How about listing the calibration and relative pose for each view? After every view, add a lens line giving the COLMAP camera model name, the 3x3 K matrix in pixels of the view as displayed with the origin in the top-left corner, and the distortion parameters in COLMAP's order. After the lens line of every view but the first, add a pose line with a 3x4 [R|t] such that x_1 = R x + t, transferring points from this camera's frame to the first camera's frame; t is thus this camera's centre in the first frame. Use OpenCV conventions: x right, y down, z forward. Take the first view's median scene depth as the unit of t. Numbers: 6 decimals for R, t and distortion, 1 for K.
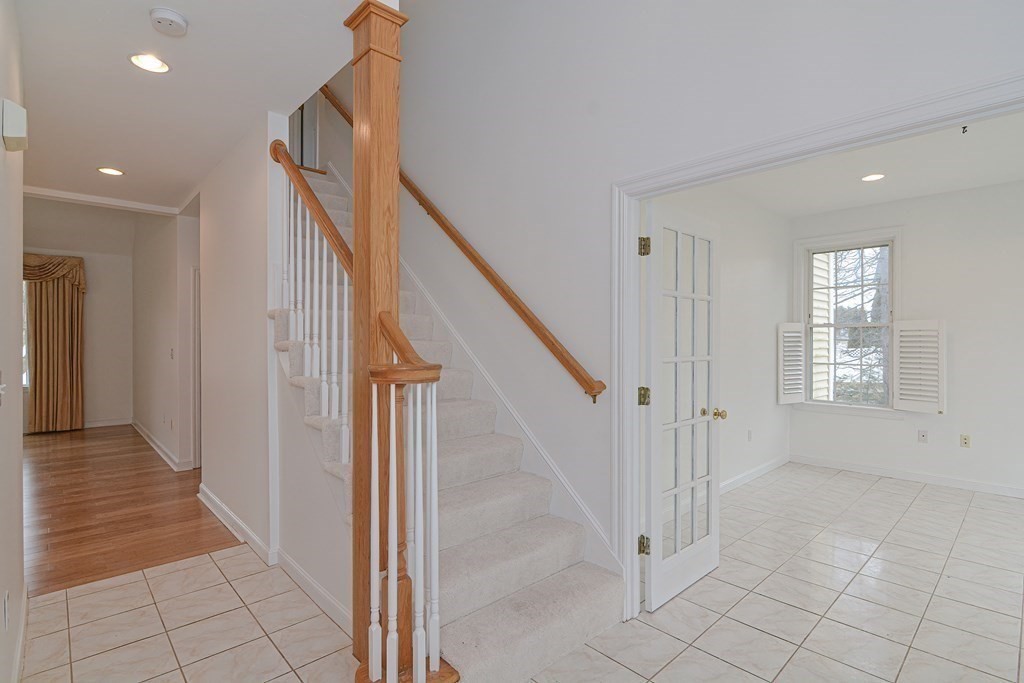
lens RADIAL K [[469.1, 0, 512.8], [0, 469.1, 346.9], [0, 0, 1]] dist [0.001381, -0.013189]
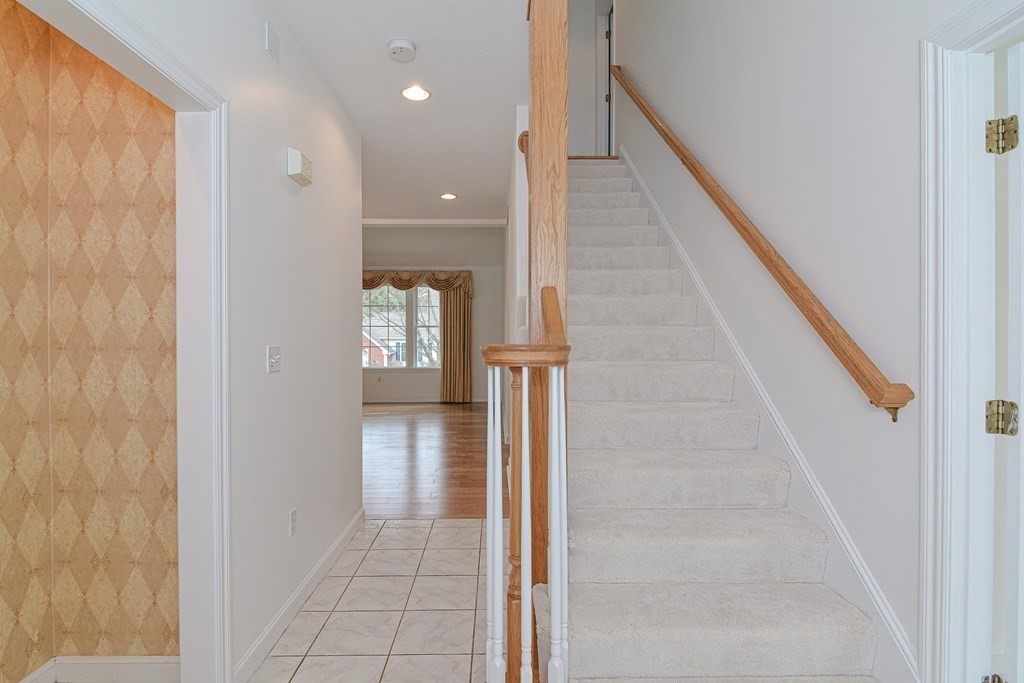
lens RADIAL K [[486.3, 0, 493.0], [0, 486.3, 343.3], [0, 0, 1]] dist [0.001230, -0.011503]
pose [[0.748247, 0.006613, -0.663388, 0.200025], [-0.003285, 0.999975, 0.006264, 0.019015], [0.663412, -0.002508, 0.748250, 0.205967]]
